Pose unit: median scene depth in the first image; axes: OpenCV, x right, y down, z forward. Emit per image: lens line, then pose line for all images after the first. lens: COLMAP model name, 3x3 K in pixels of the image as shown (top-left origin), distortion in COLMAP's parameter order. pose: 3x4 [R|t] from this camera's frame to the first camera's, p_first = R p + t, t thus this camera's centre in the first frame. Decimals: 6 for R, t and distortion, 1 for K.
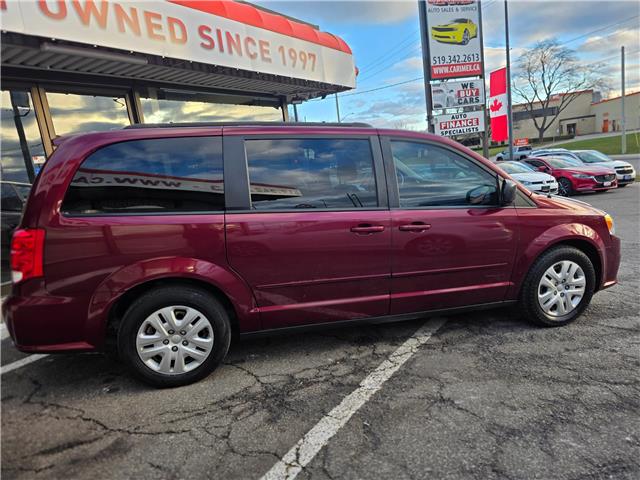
lens RADIAL K [[444.3, 0, 319.8], [0, 444.3, 243.2], [0, 0, 1]] dist [0.049146, -0.041749]
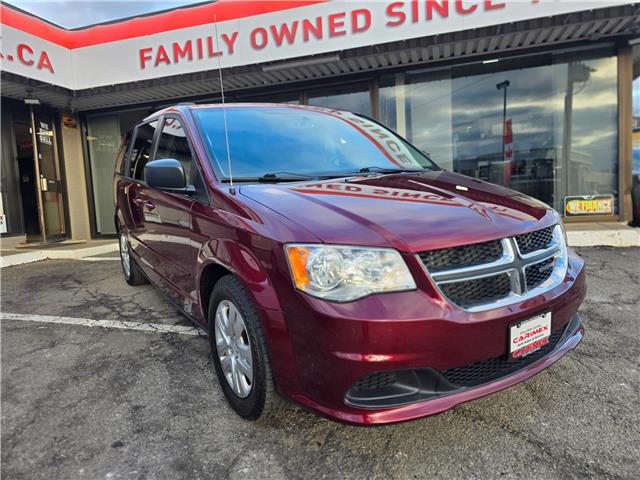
lens RADIAL K [[444.3, 0, 318.6], [0, 444.3, 240.4], [0, 0, 1]] dist [0.049146, -0.041749]
pose [[0.273741, 0.178482, -0.945098, 0.818668], [-0.150681, 0.978456, 0.141138, -0.100994], [0.949927, 0.103773, 0.294737, 0.688670]]
